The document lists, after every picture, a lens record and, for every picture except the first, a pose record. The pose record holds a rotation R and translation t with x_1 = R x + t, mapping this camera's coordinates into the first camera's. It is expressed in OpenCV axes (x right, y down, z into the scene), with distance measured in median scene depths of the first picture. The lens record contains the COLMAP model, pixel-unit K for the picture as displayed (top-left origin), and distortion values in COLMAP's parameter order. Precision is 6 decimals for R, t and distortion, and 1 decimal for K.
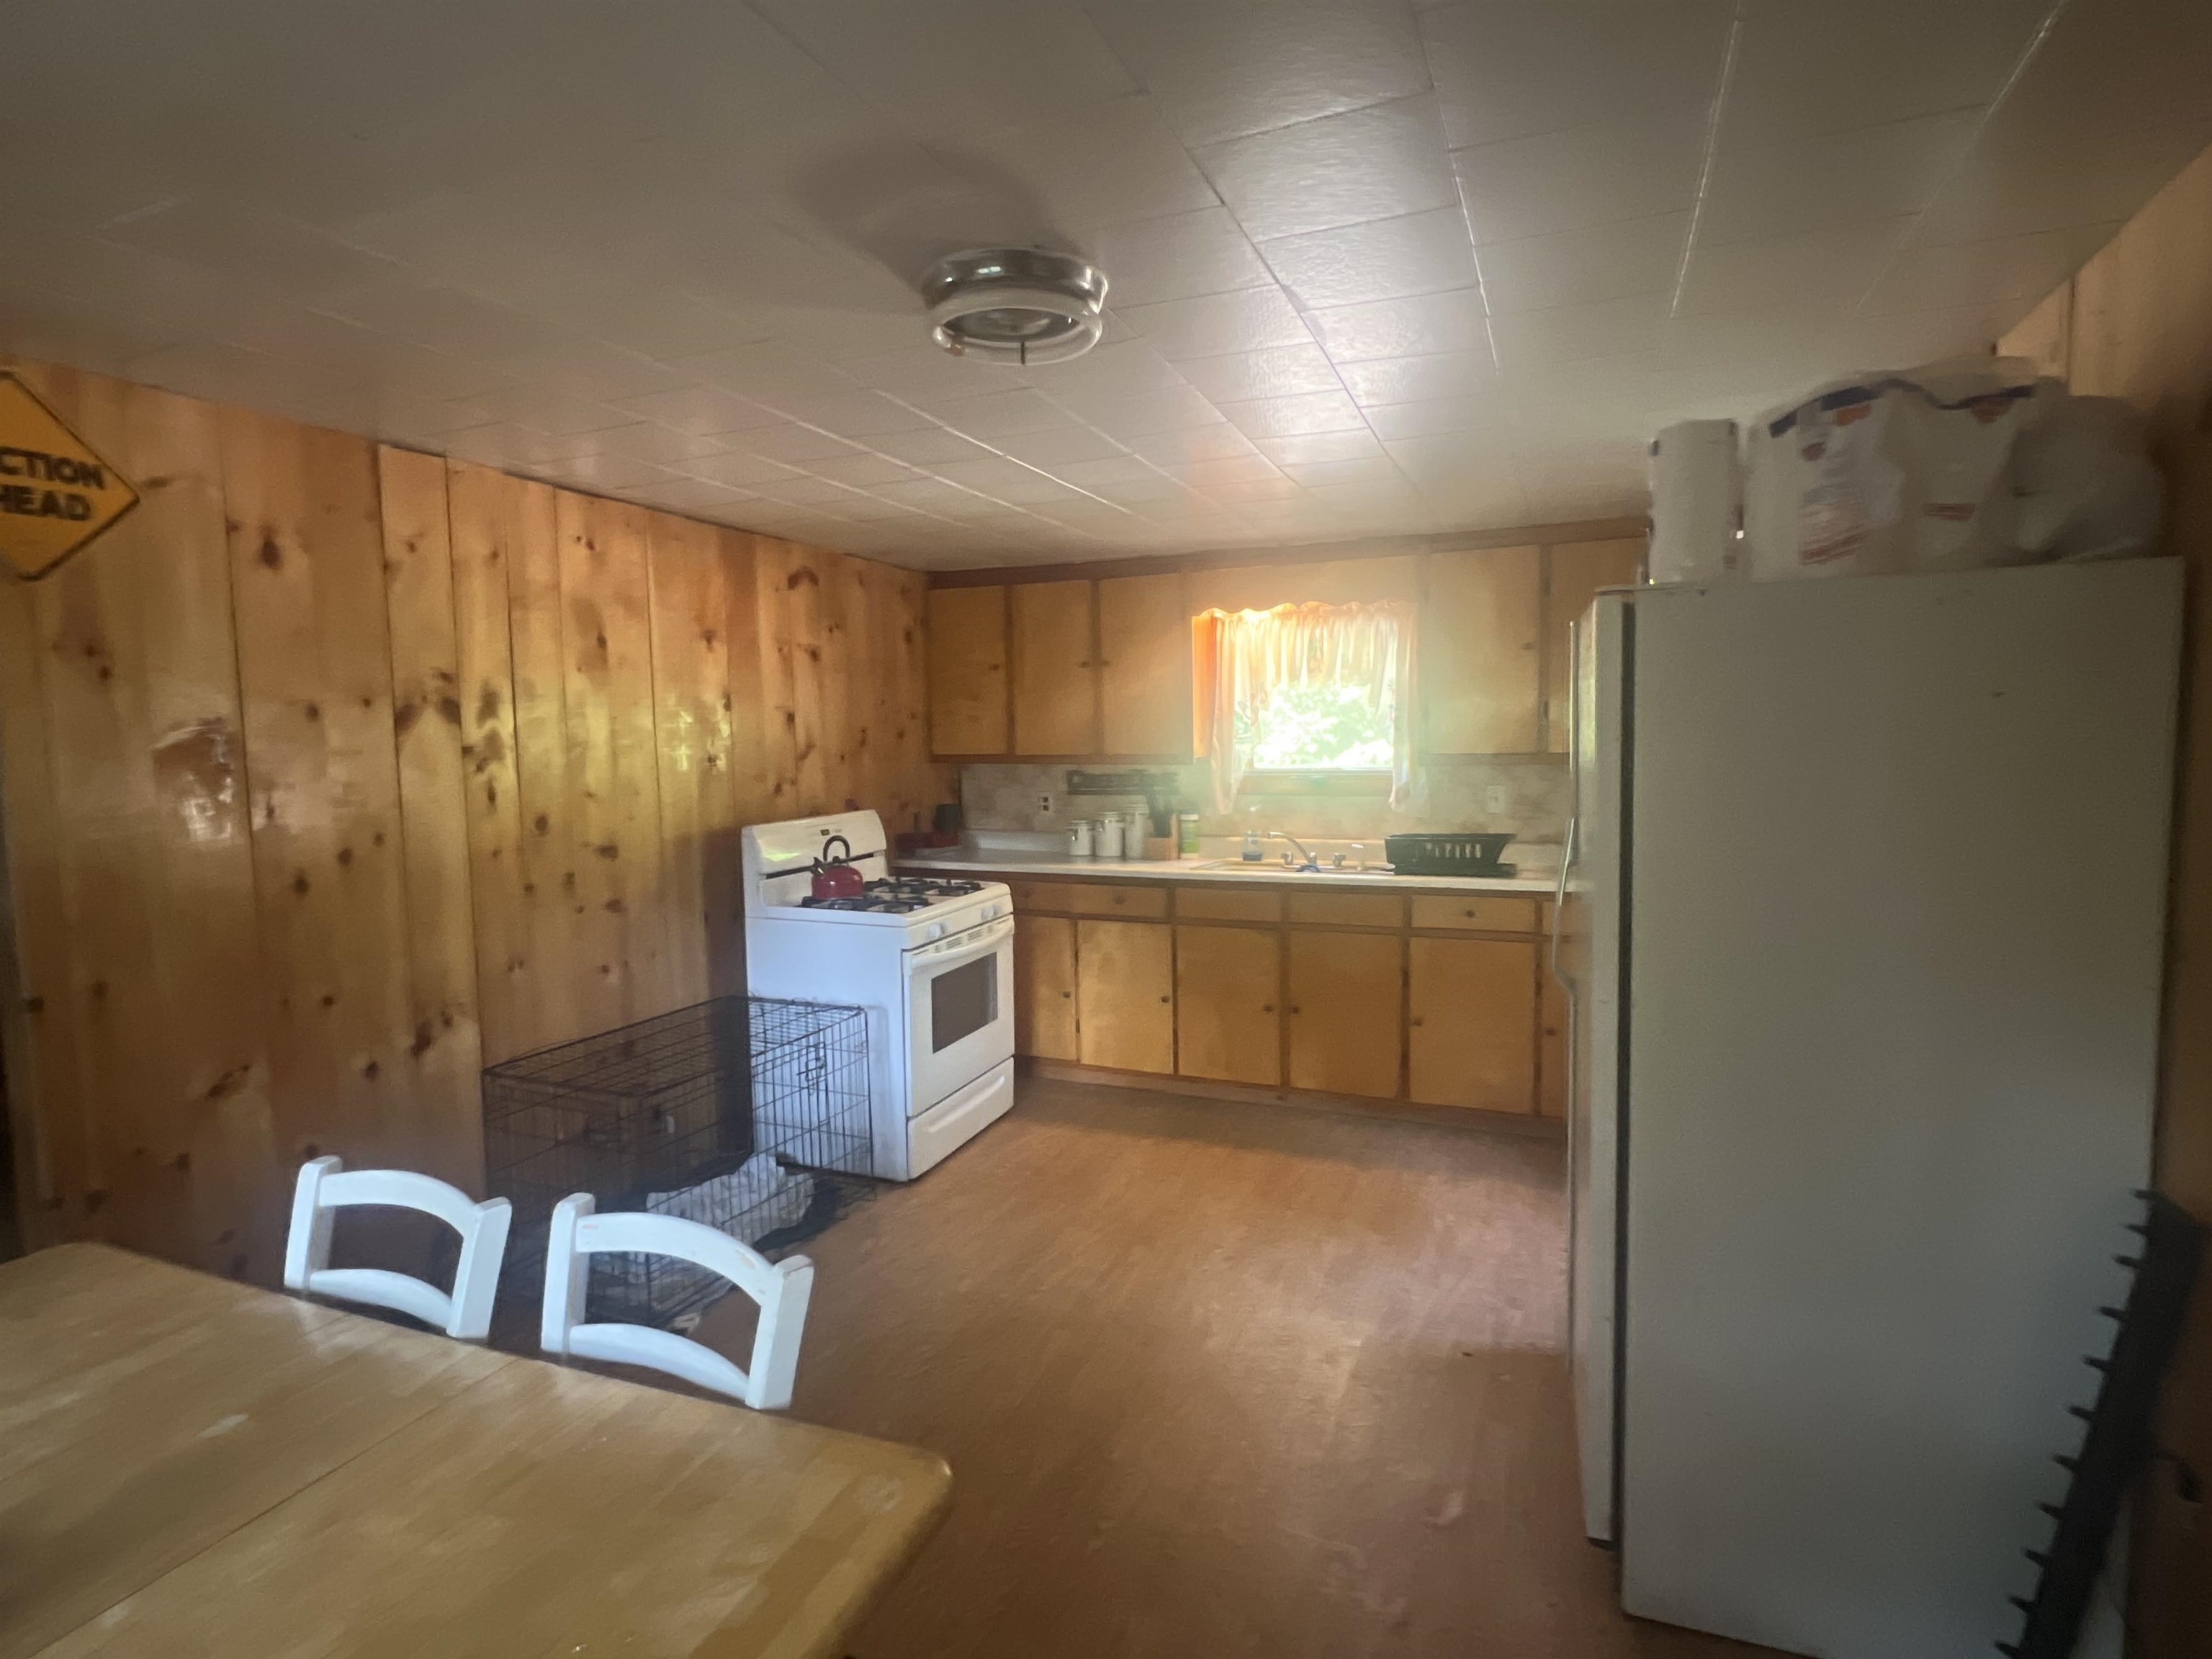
lens RADIAL K [[1100.9, 0, 1108.4], [0, 1100.9, 825.3], [0, 0, 1]] dist [0.001626, 0.000026]
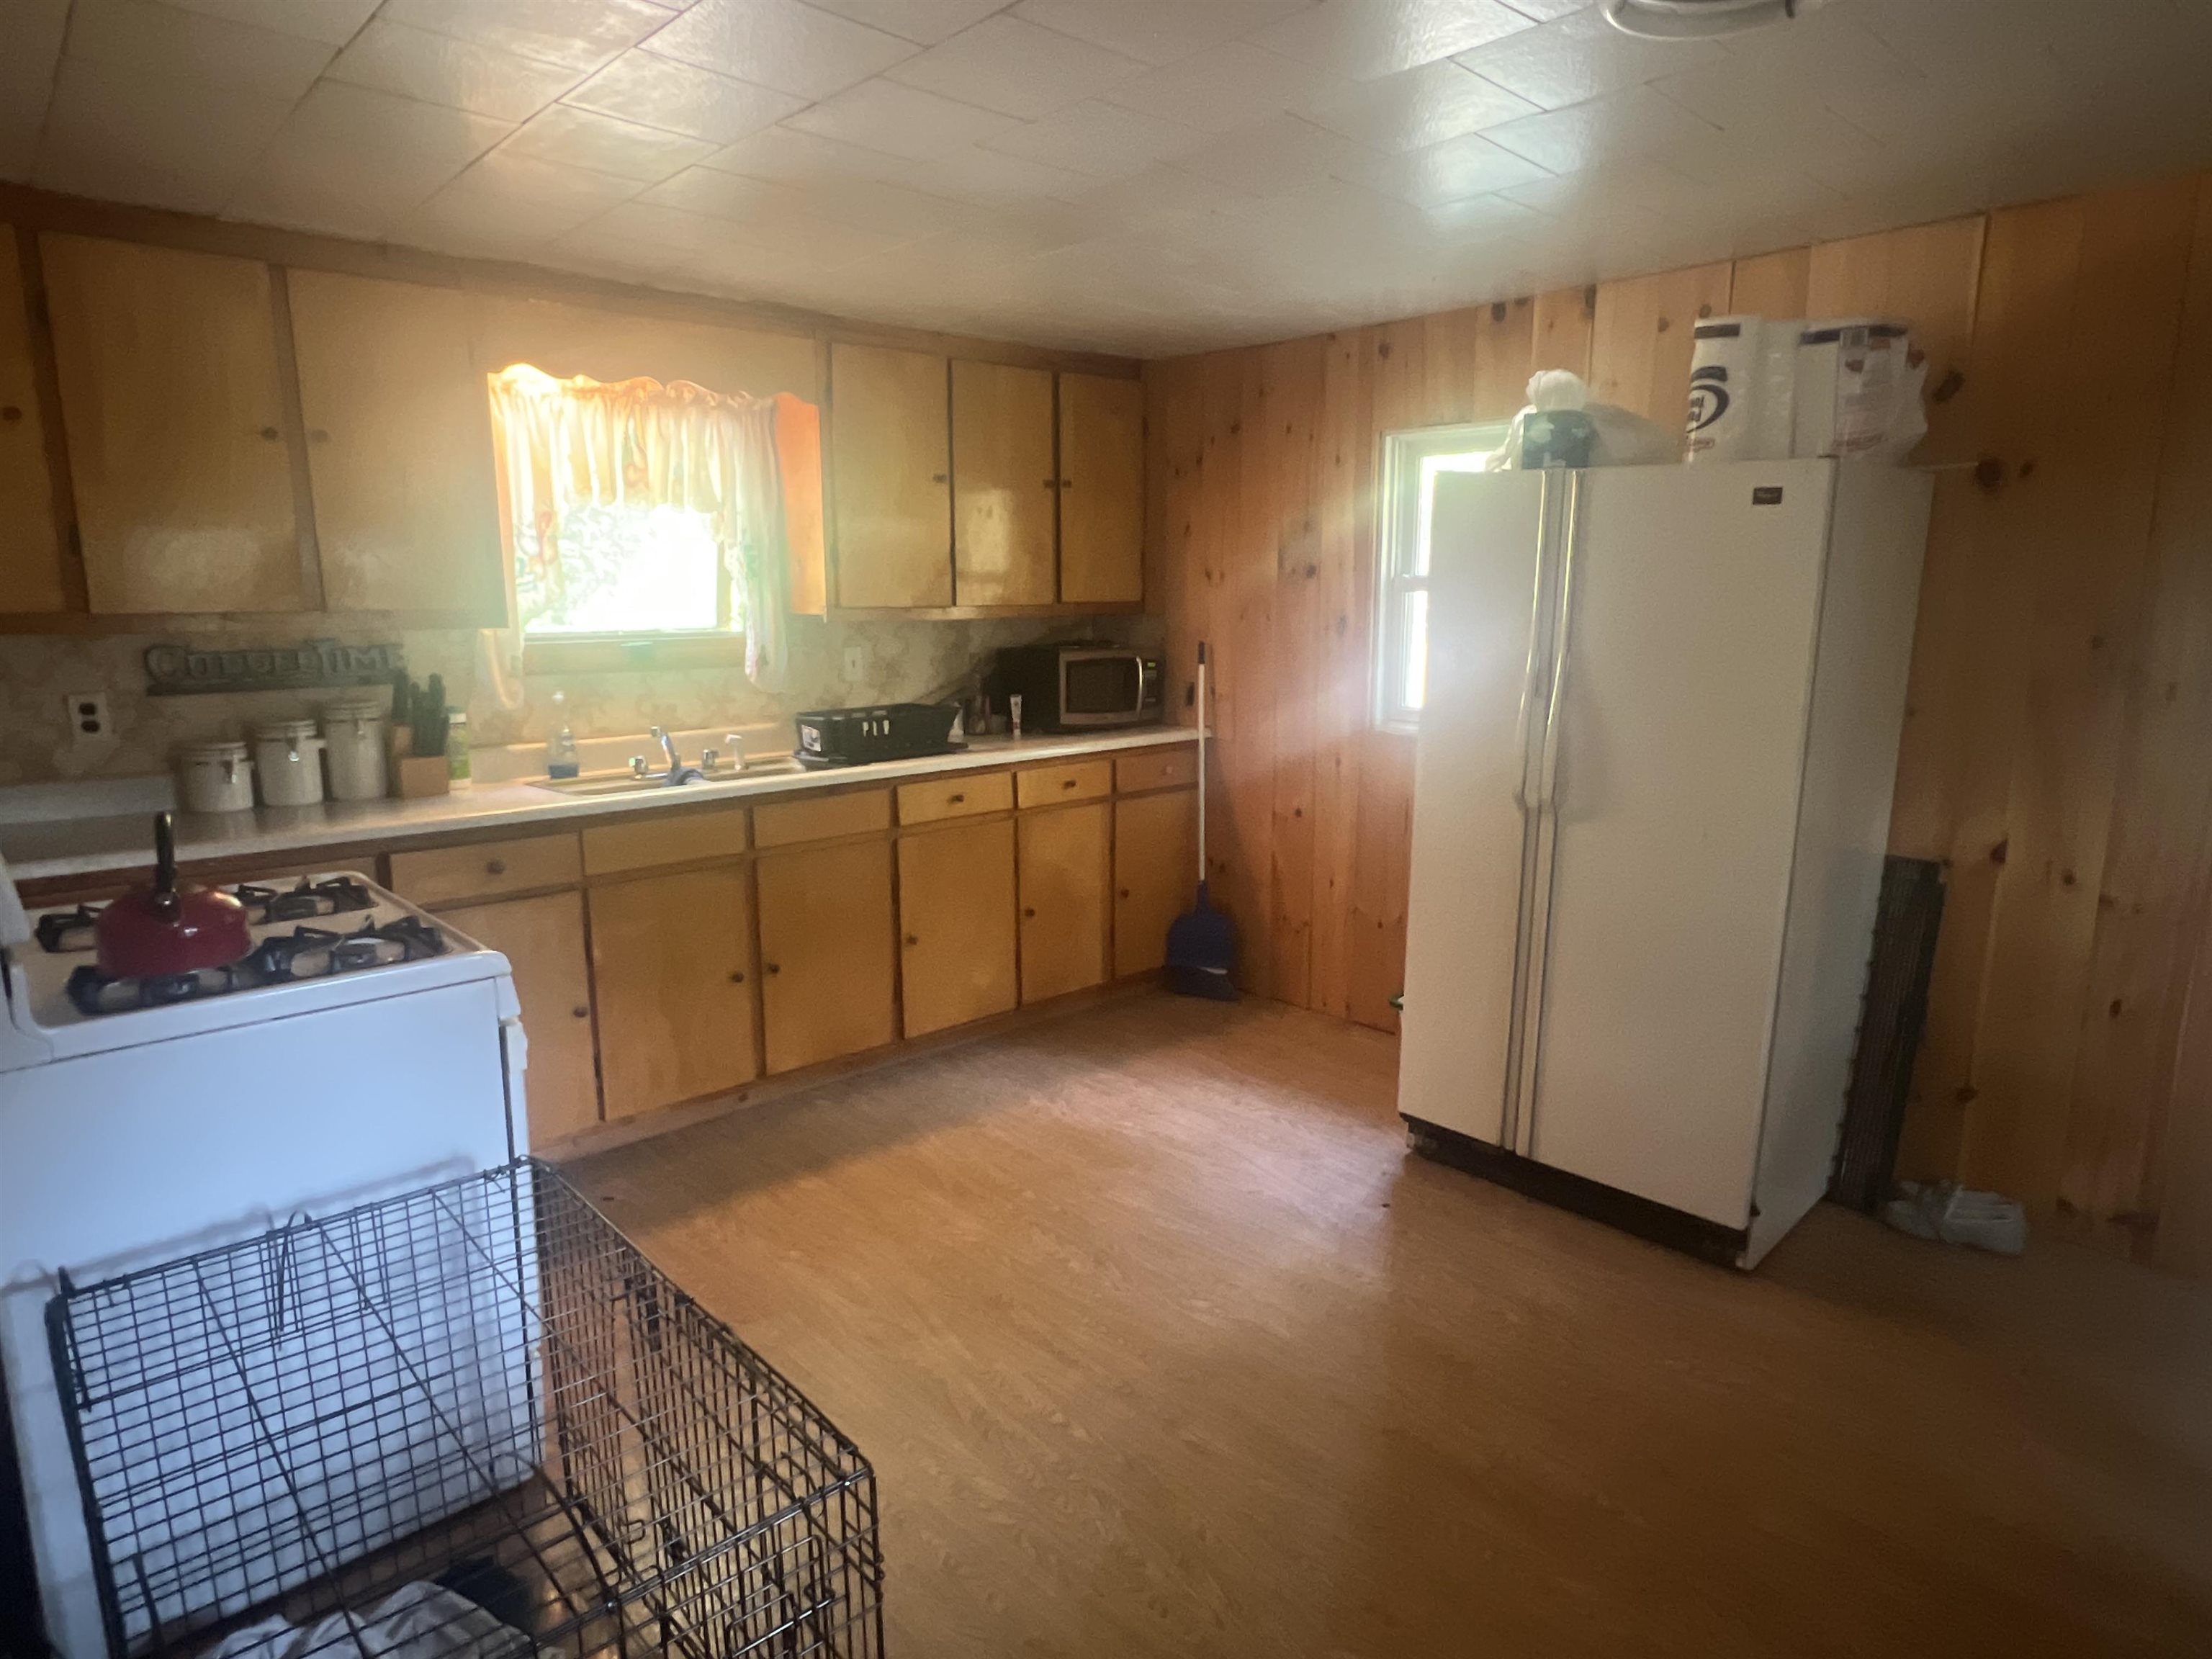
lens RADIAL K [[1281.6, 0, 1103.5], [0, 1281.6, 829.8], [0, 0, 1]] dist [-0.004266, 0.001327]
pose [[0.416812, -0.156721, 0.895380, -0.430813], [0.069153, 0.987638, 0.140677, -0.022146], [-0.906358, 0.003283, 0.422497, 0.411237]]
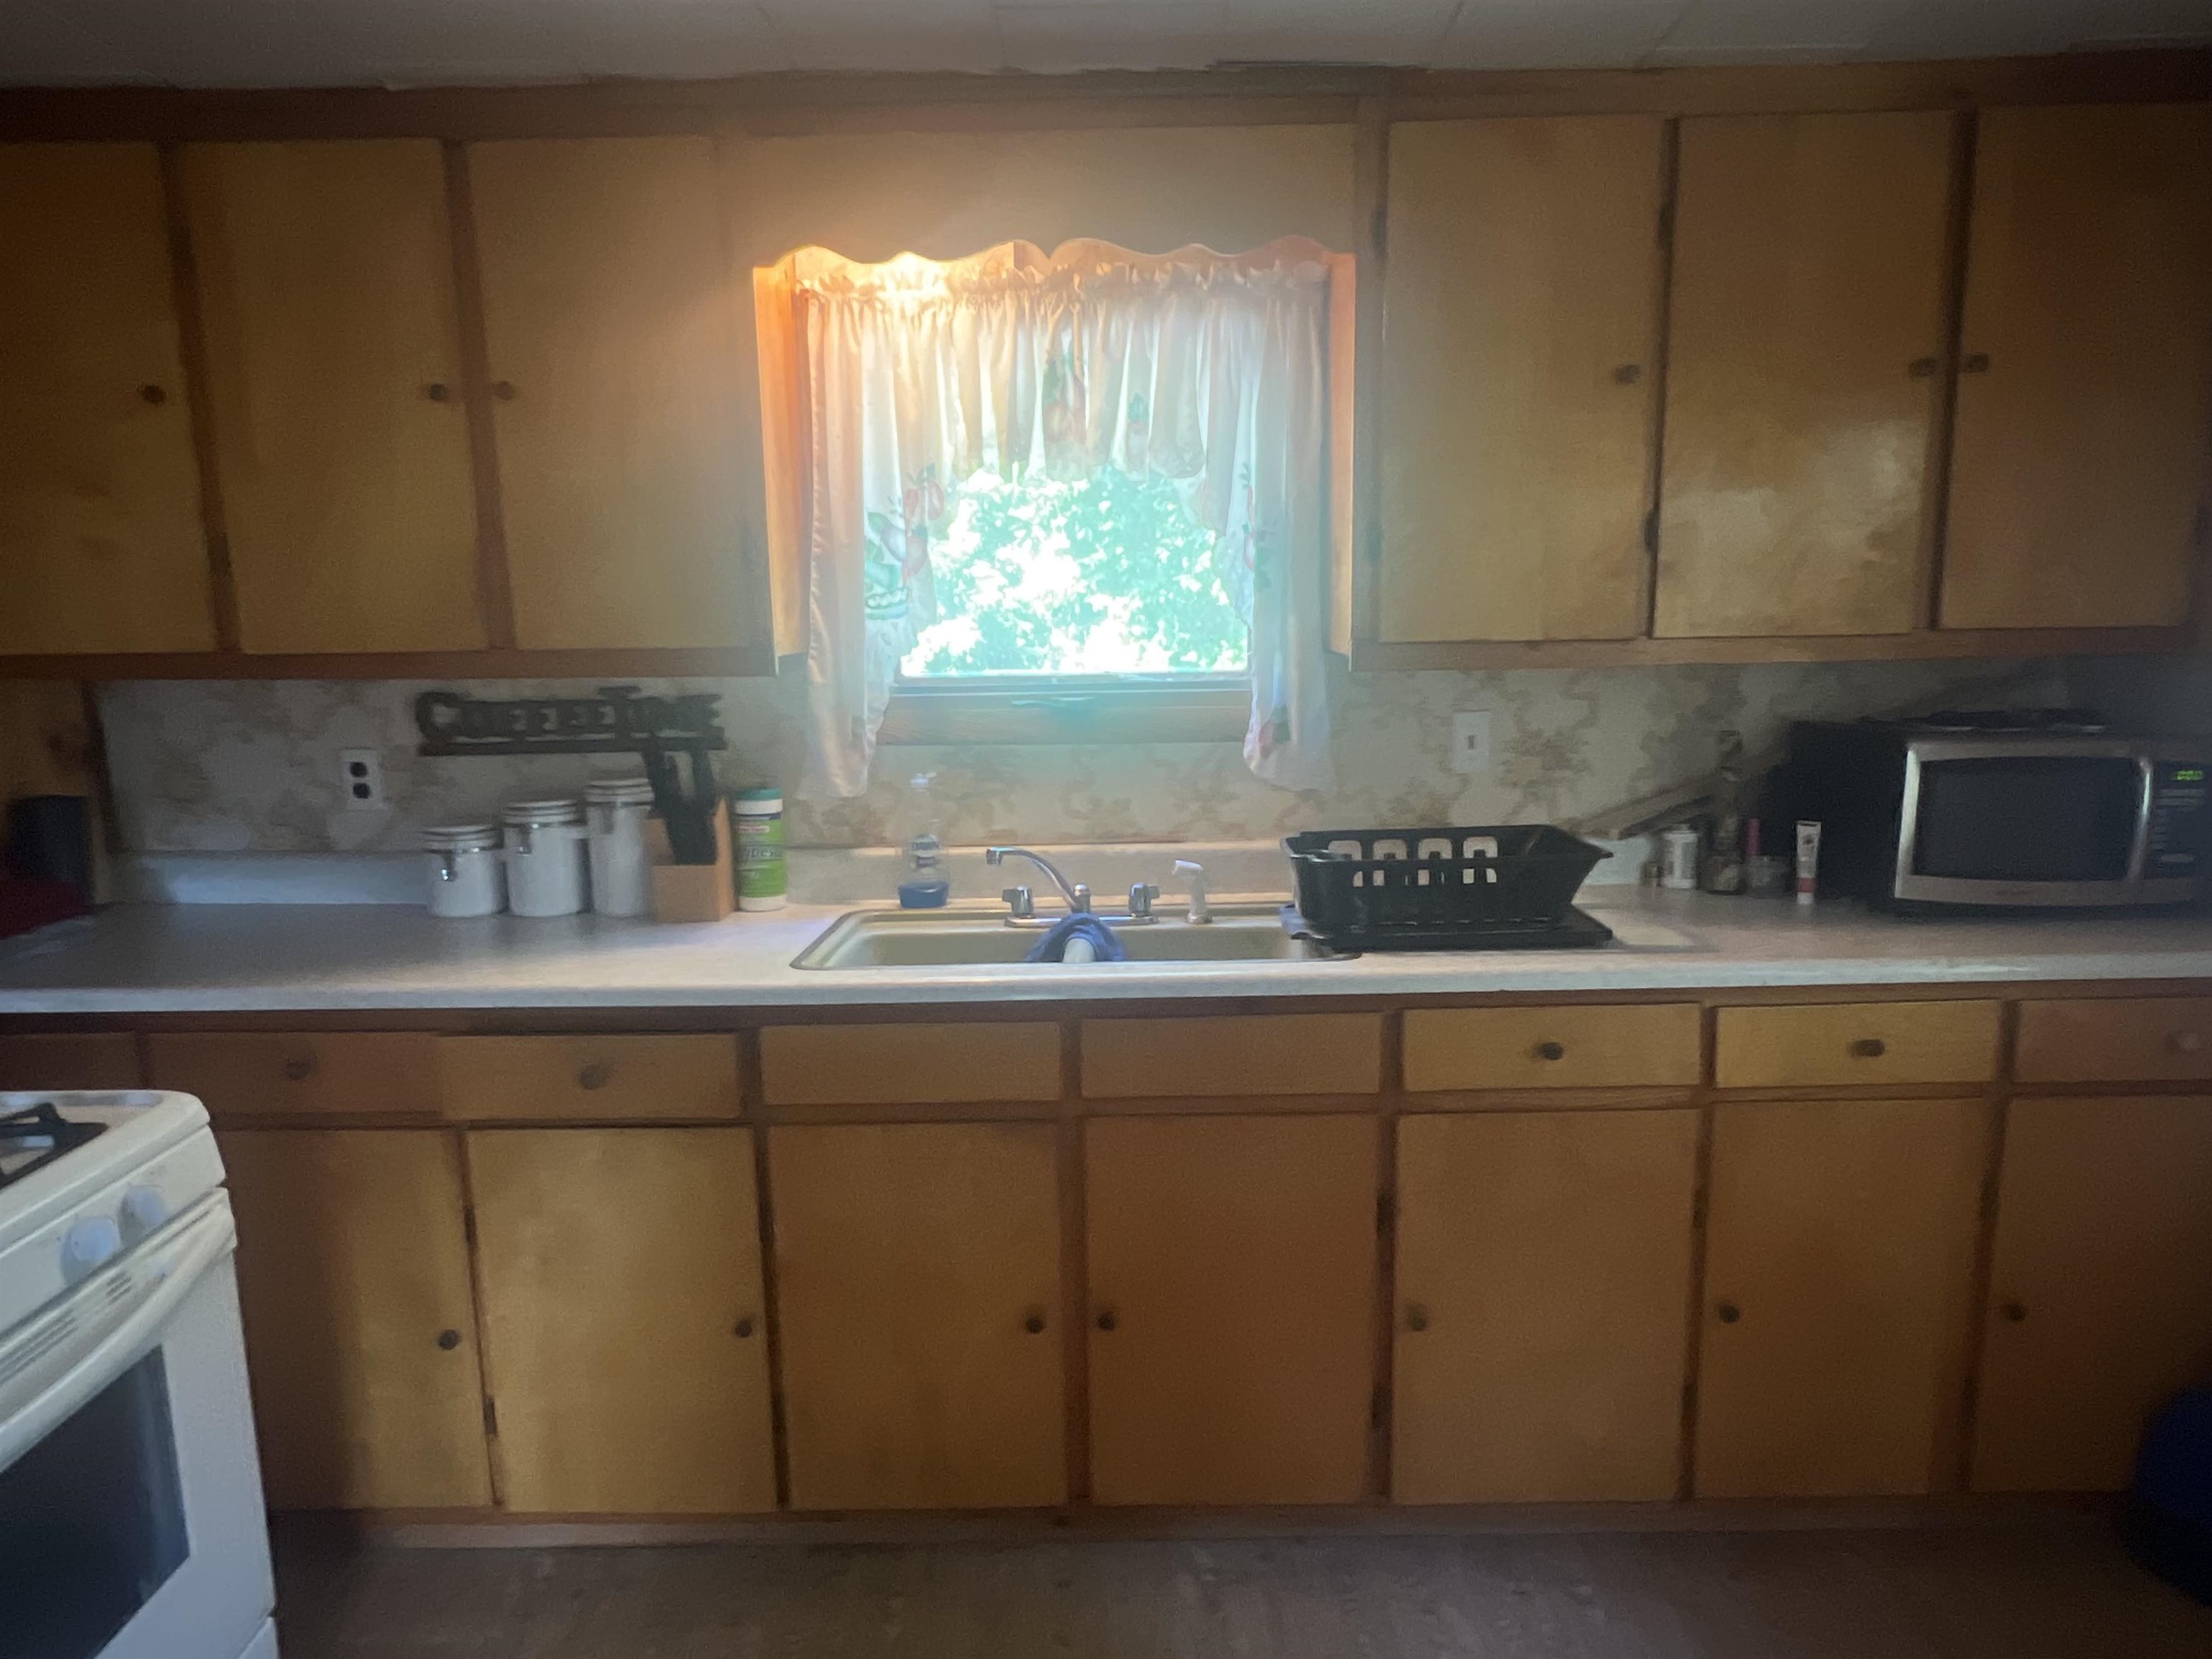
lens RADIAL K [[1360.8, 0, 1102.4], [0, 1360.8, 839.1], [0, 0, 1]] dist [0.002474, -0.007726]
pose [[0.921971, -0.064501, 0.381851, -0.001007], [0.033568, 0.995631, 0.087129, -0.036315], [-0.385802, -0.067512, 0.920108, 0.524523]]
